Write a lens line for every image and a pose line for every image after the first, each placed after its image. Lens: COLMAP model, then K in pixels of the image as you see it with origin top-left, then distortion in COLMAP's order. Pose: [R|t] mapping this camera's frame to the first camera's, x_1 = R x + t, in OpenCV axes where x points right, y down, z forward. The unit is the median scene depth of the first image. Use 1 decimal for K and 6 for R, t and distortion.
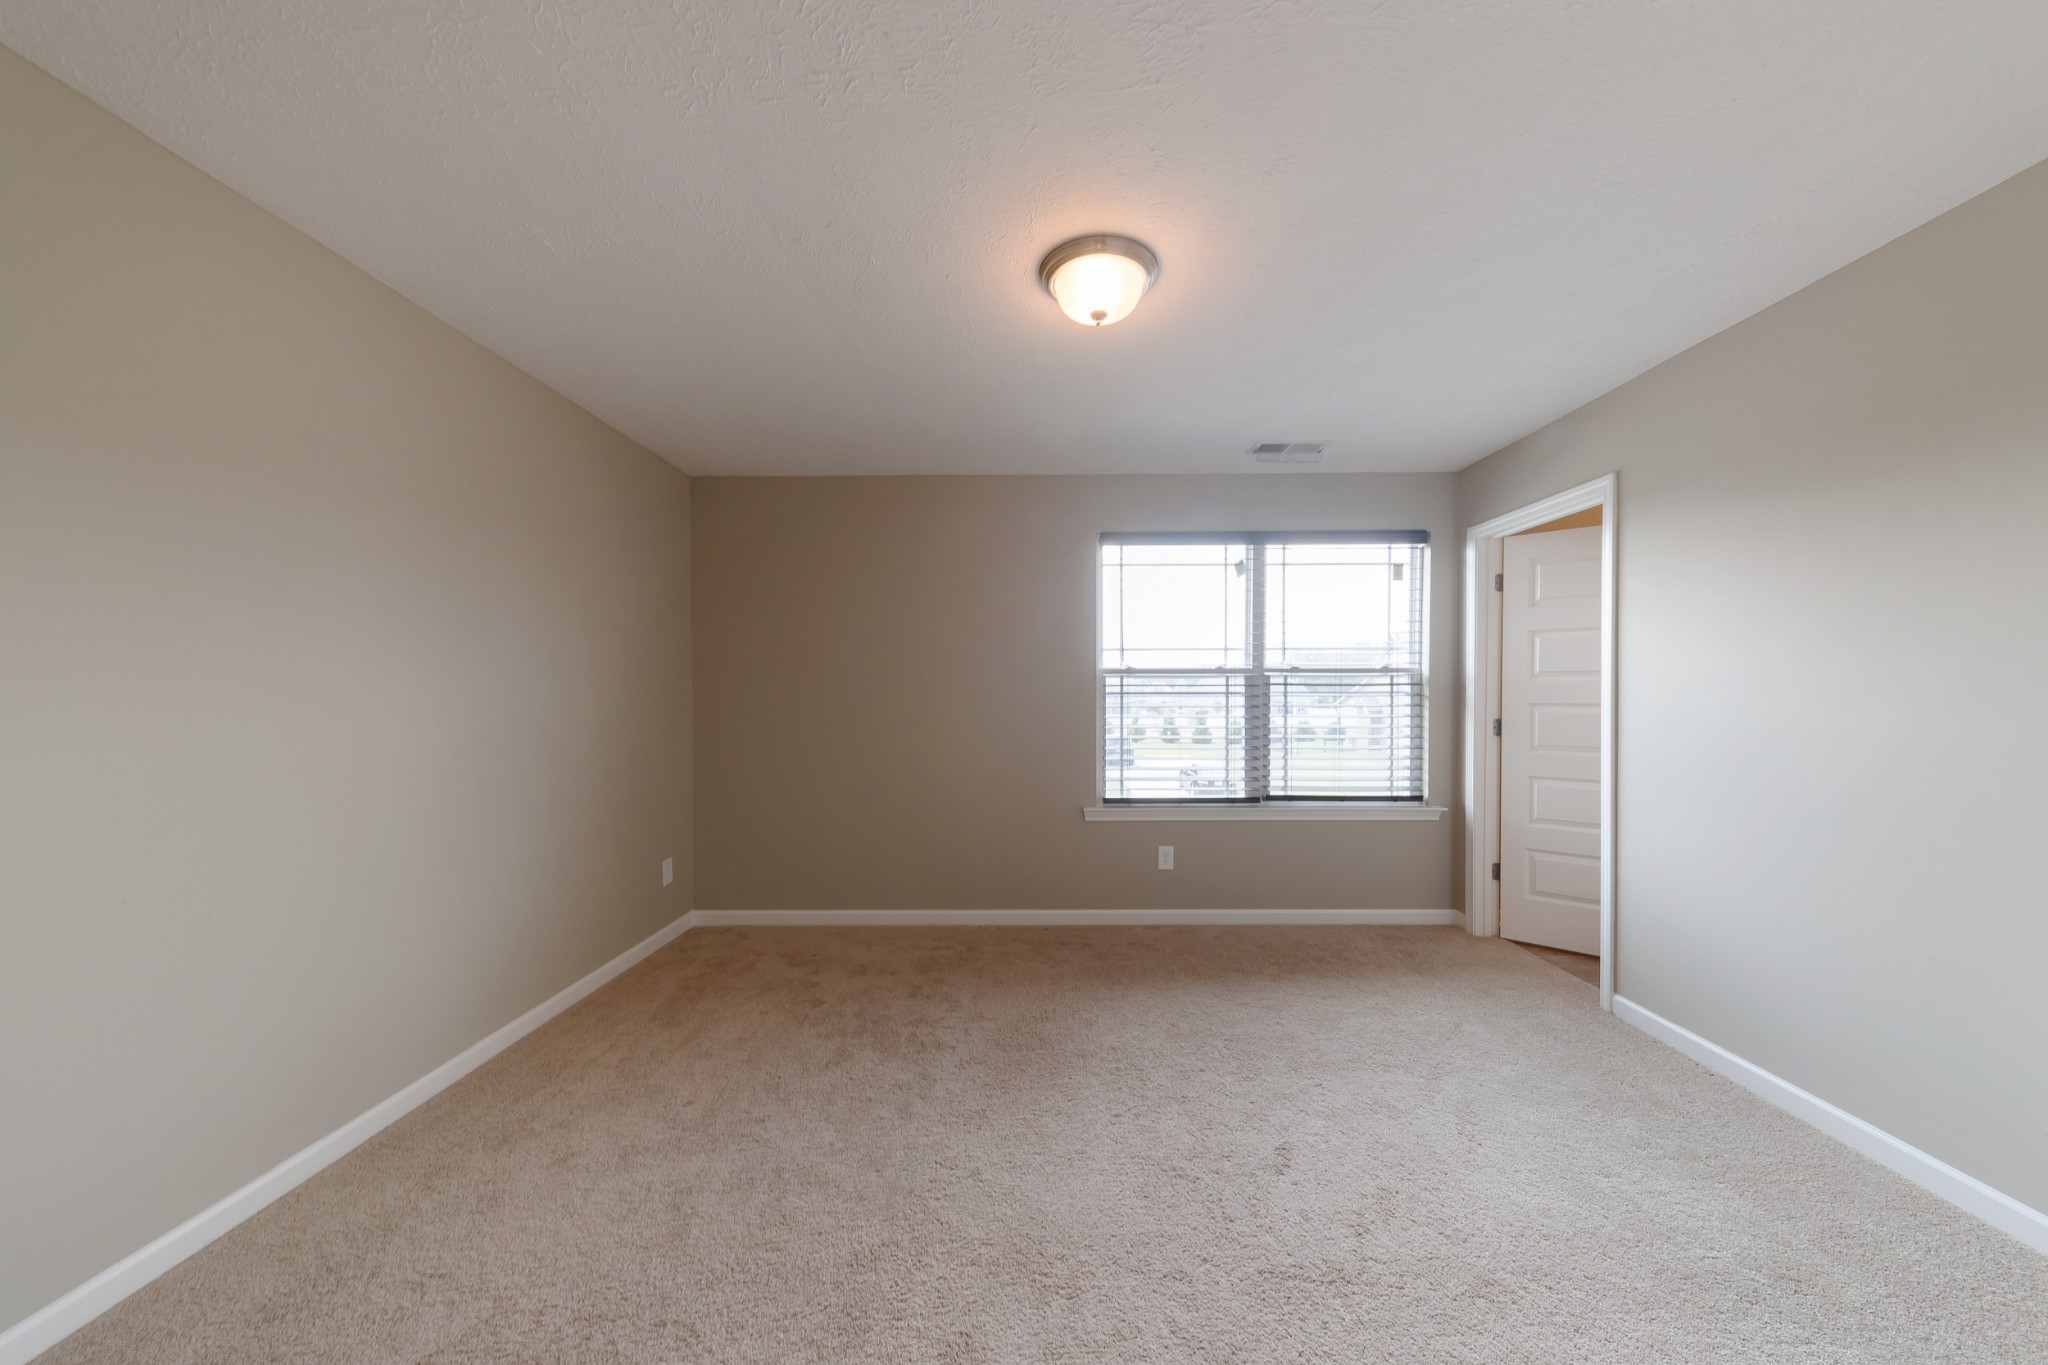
lens RADIAL K [[742.2, 0, 1025.8], [0, 742.2, 696.3], [0, 0, 1]] dist [0.001544, -0.001623]
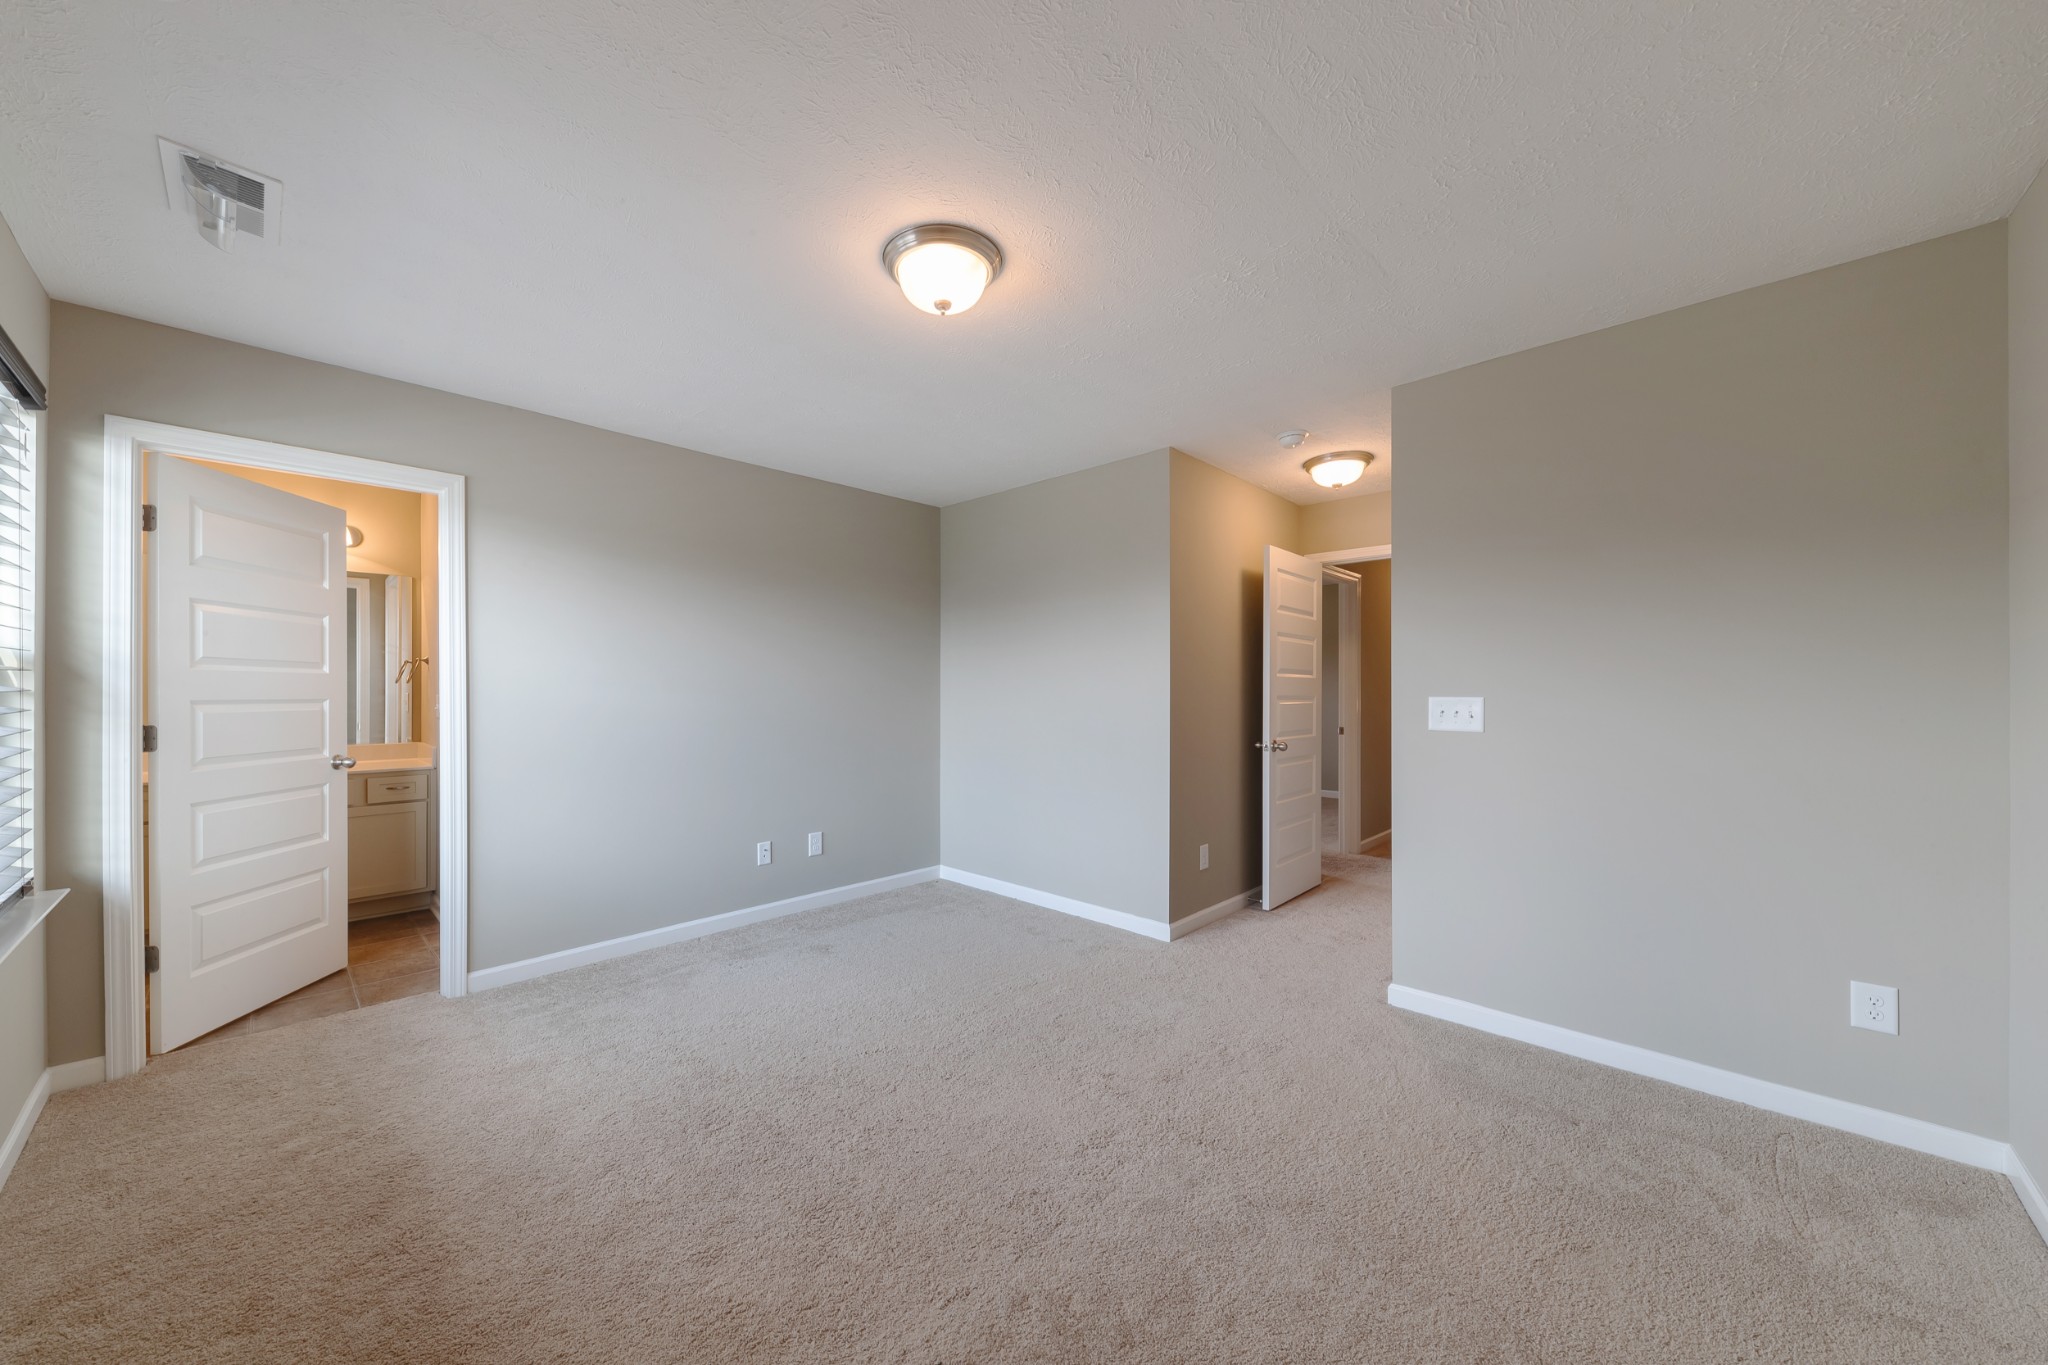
lens RADIAL K [[709.7, 0, 1024.0], [0, 709.7, 682.5], [0, 0, 1]] dist [-0.000297, -0.000272]
pose [[-0.738613, 0.001378, 0.674128, -0.365884], [-0.000647, 0.999996, -0.002753, -0.006743], [-0.674129, -0.002469, -0.738609, 0.968628]]
